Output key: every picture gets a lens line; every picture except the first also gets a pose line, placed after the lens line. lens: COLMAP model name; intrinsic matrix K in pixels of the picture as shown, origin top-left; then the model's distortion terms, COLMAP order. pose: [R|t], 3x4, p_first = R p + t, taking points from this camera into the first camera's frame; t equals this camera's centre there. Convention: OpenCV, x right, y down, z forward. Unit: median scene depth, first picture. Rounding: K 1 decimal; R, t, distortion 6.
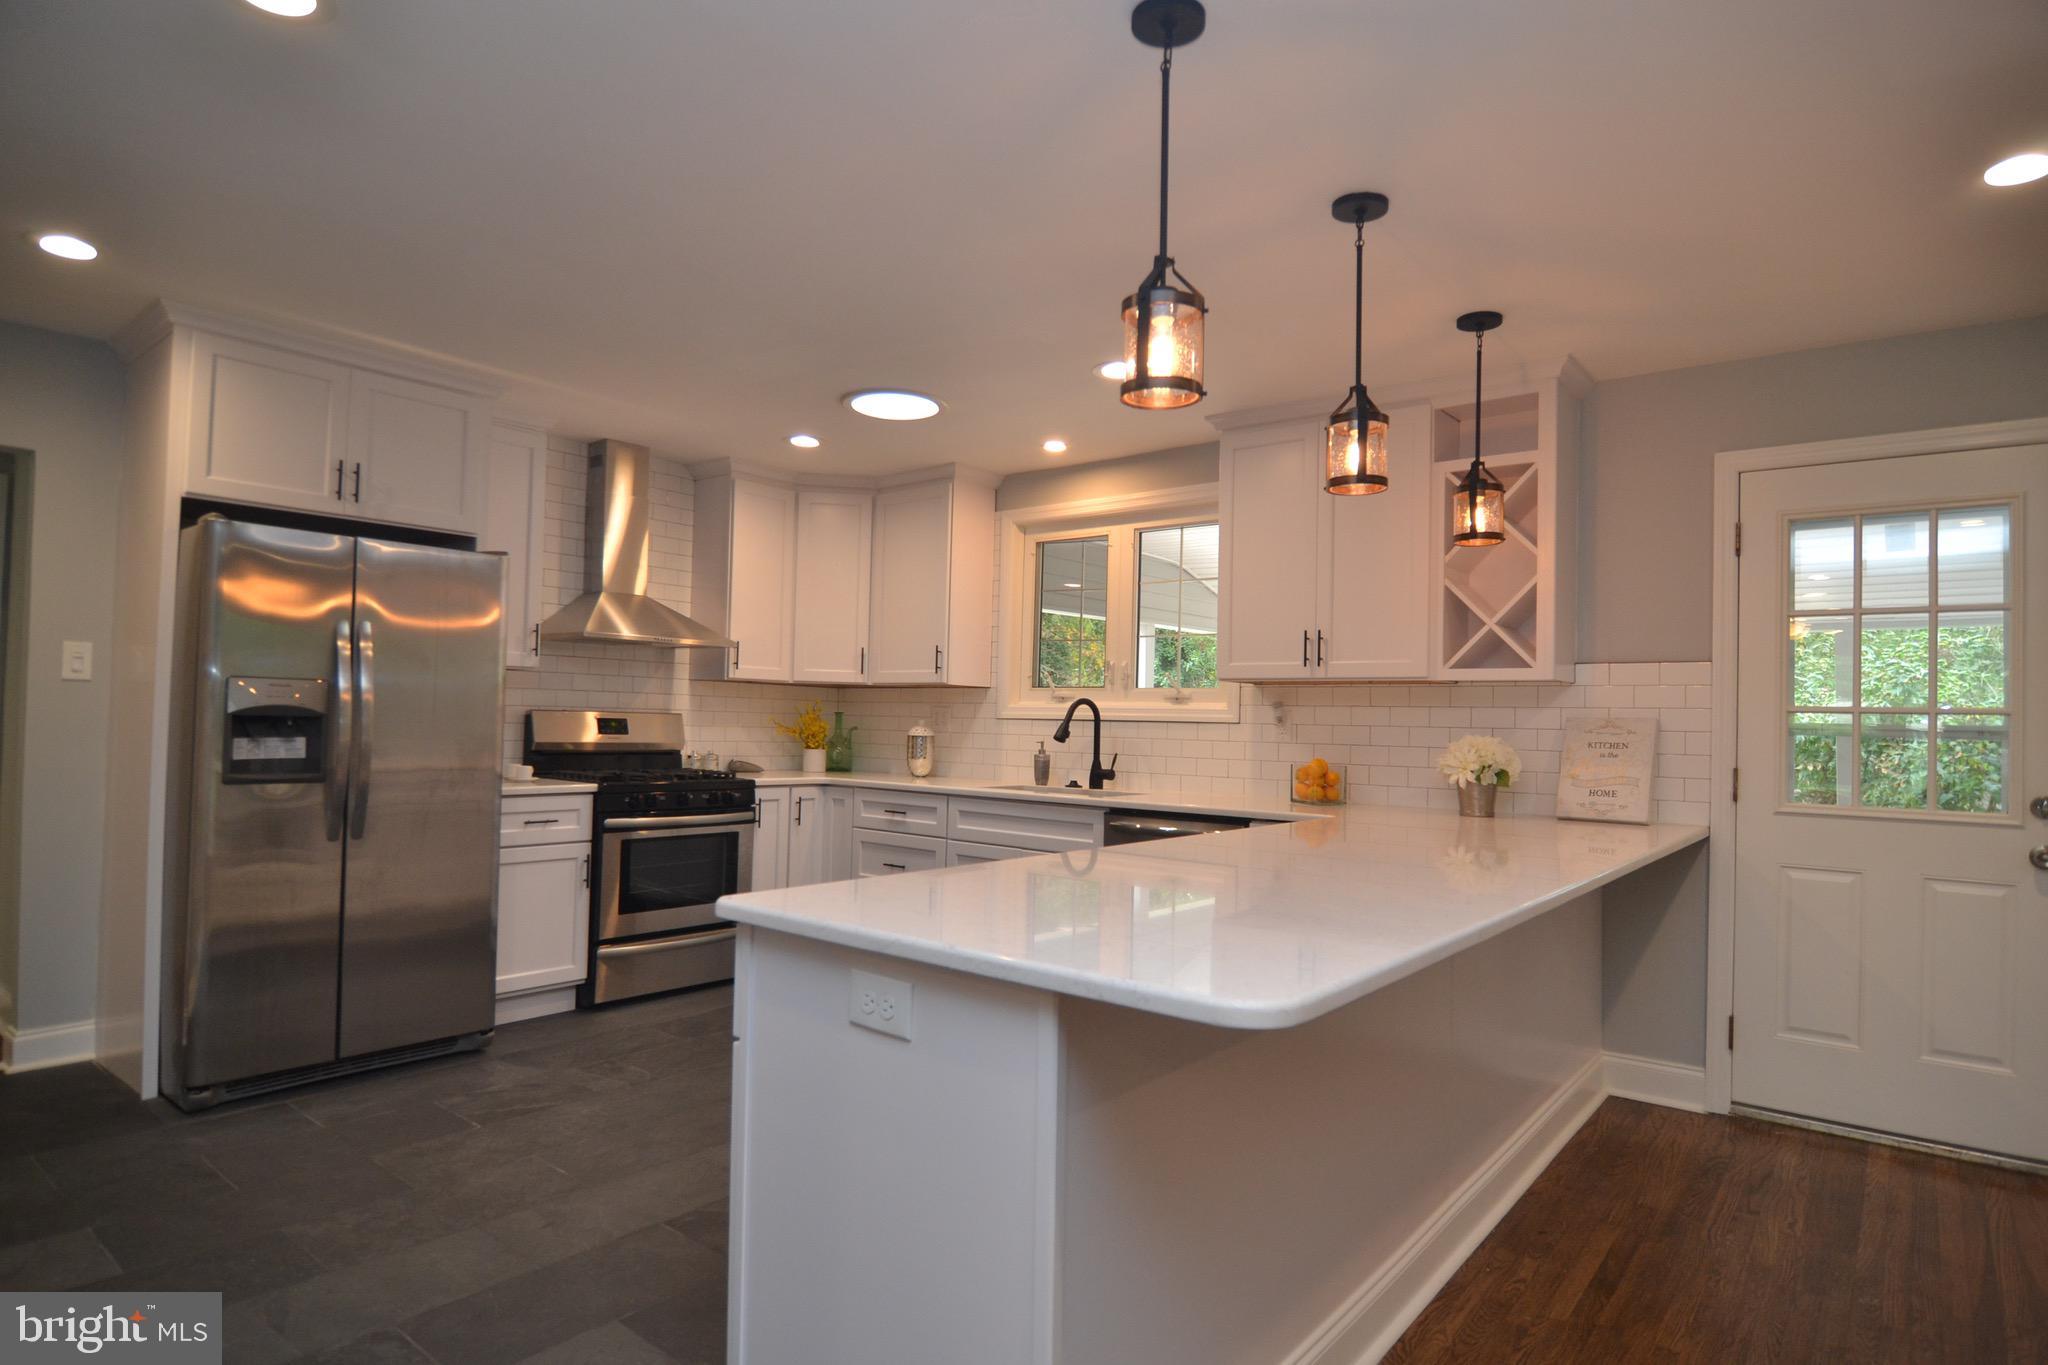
lens RADIAL K [[1113.6, 0, 1019.2], [0, 1113.6, 697.7], [0, 0, 1]] dist [-0.006490, -0.010913]
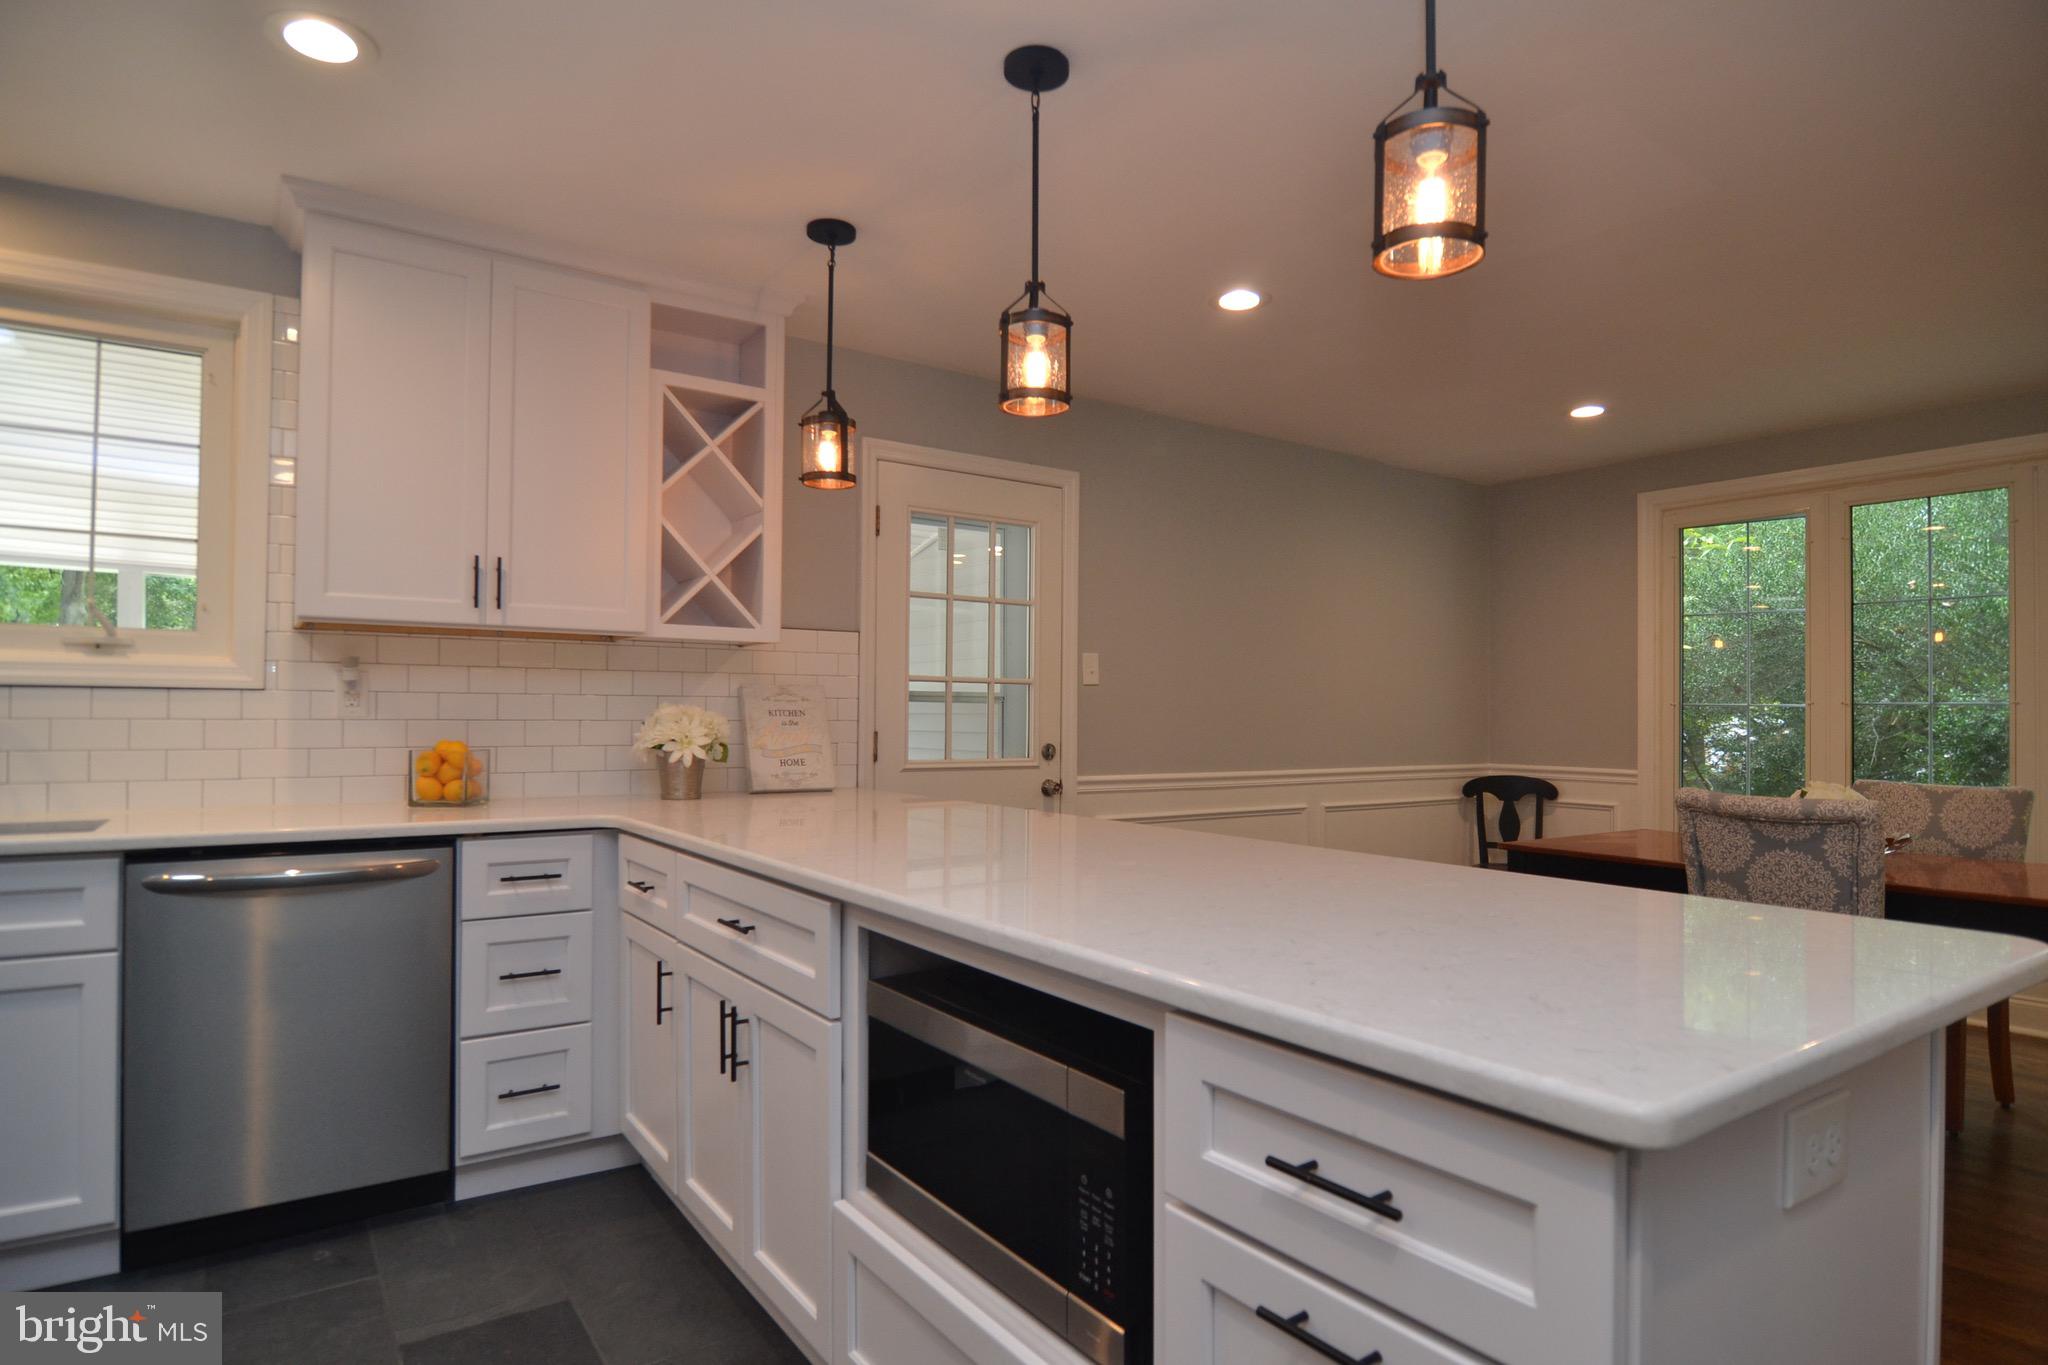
lens RADIAL K [[1113.6, 0, 1019.2], [0, 1113.6, 697.7], [0, 0, 1]] dist [-0.006490, -0.010913]
pose [[0.280142, -0.004092, 0.959950, -0.263250], [-0.020804, 0.999730, 0.010332, 0.011759], [-0.959733, -0.022865, 0.279982, 0.408463]]
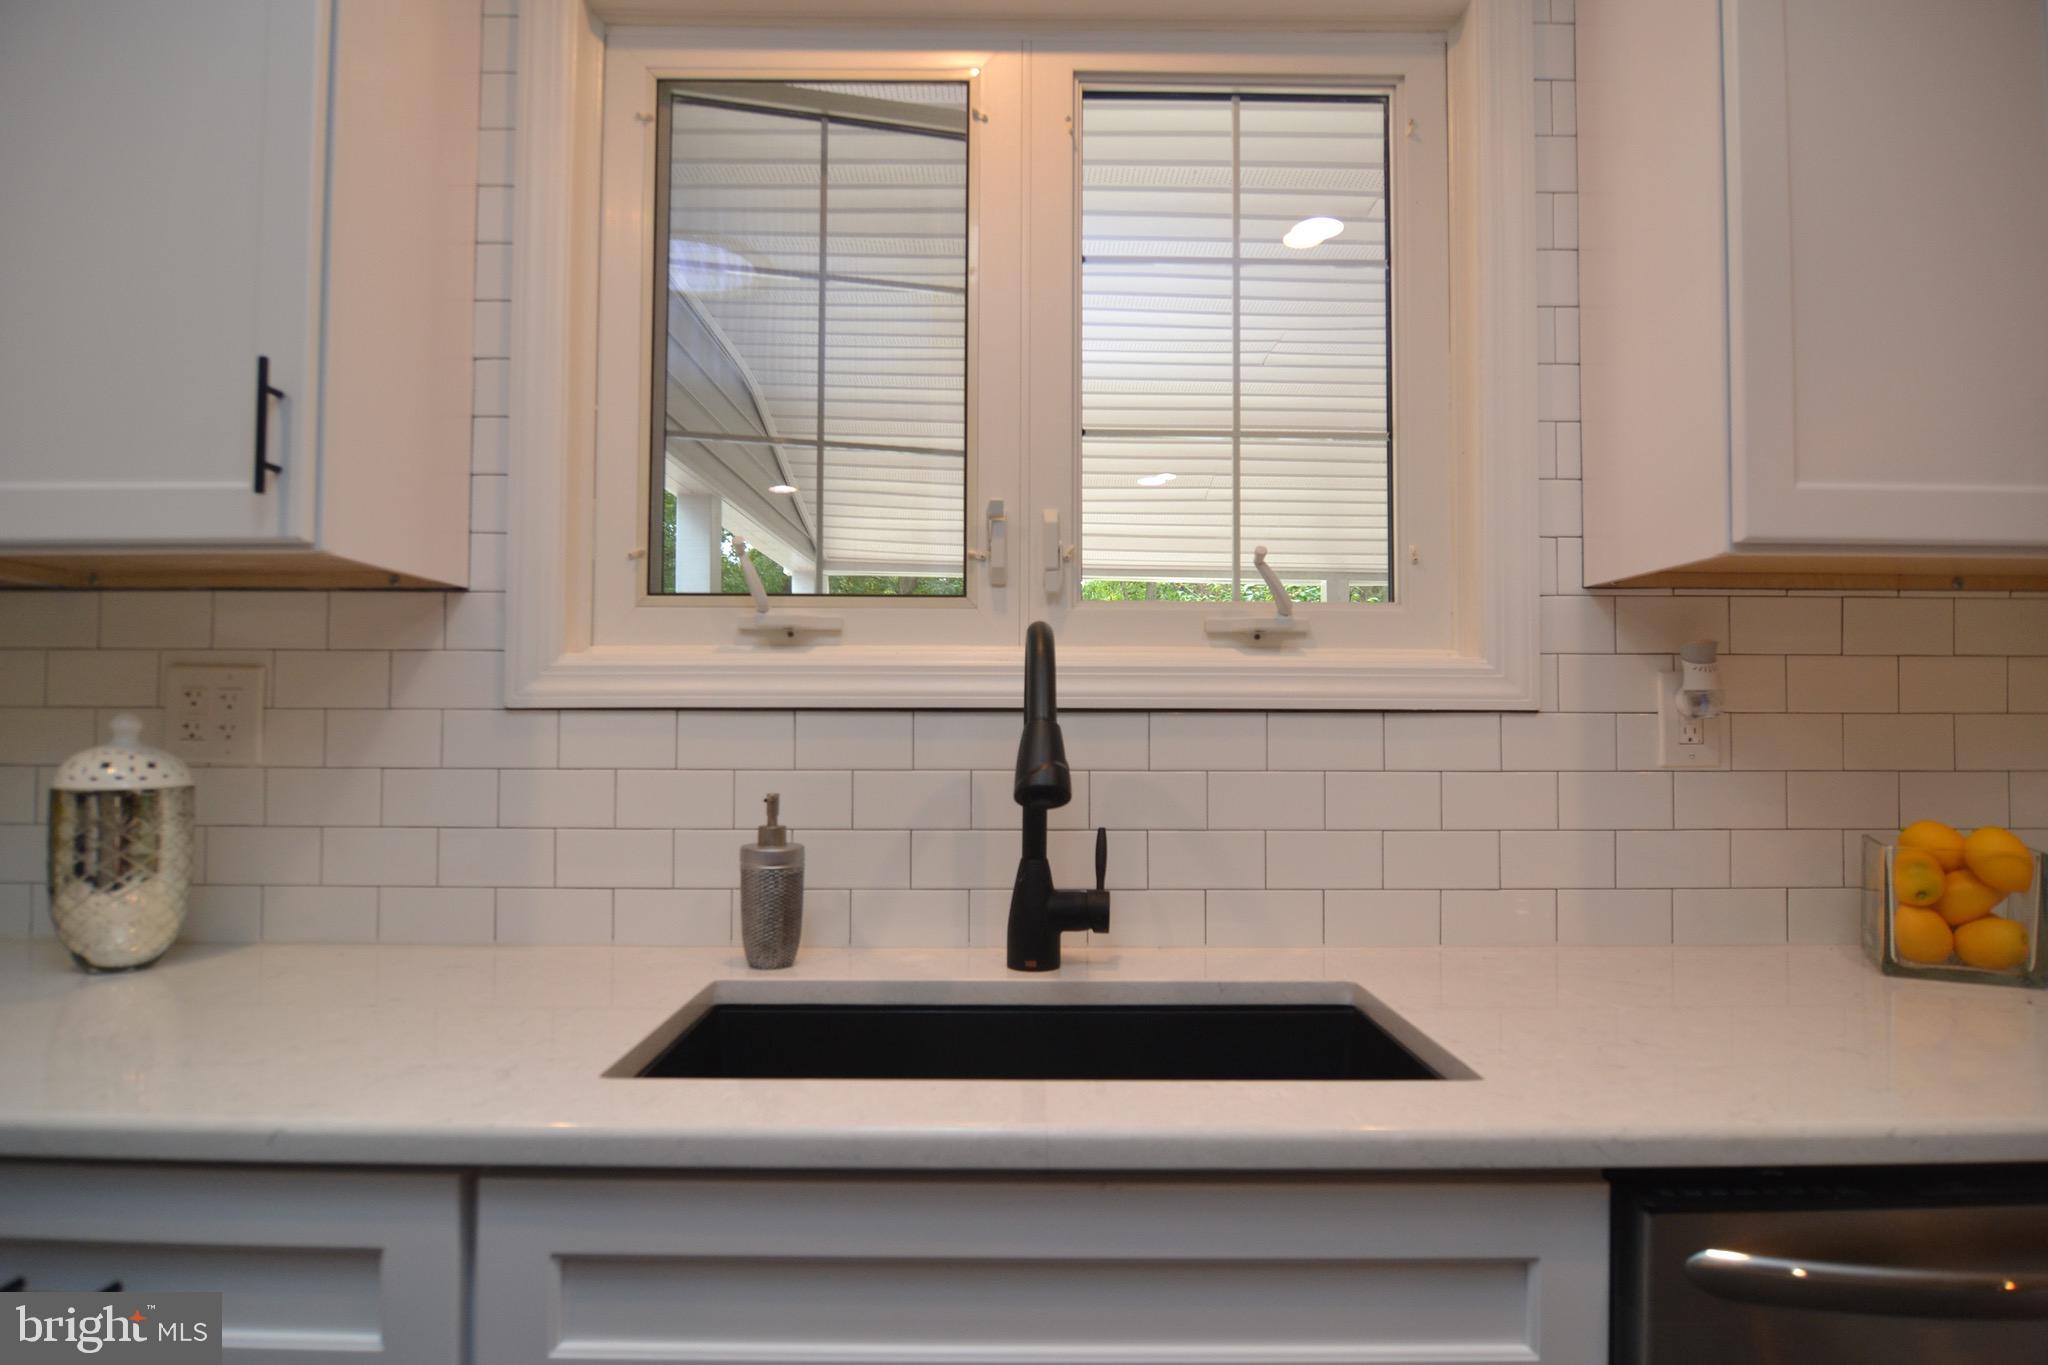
lens RADIAL K [[1113.6, 0, 1019.2], [0, 1113.6, 697.7], [0, 0, 1]] dist [-0.006490, -0.010913]
pose [[0.769102, -0.006050, 0.639097, -0.105822], [-0.000196, 0.999953, 0.009702, 0.015253], [-0.639125, -0.007588, 0.769065, 0.819454]]
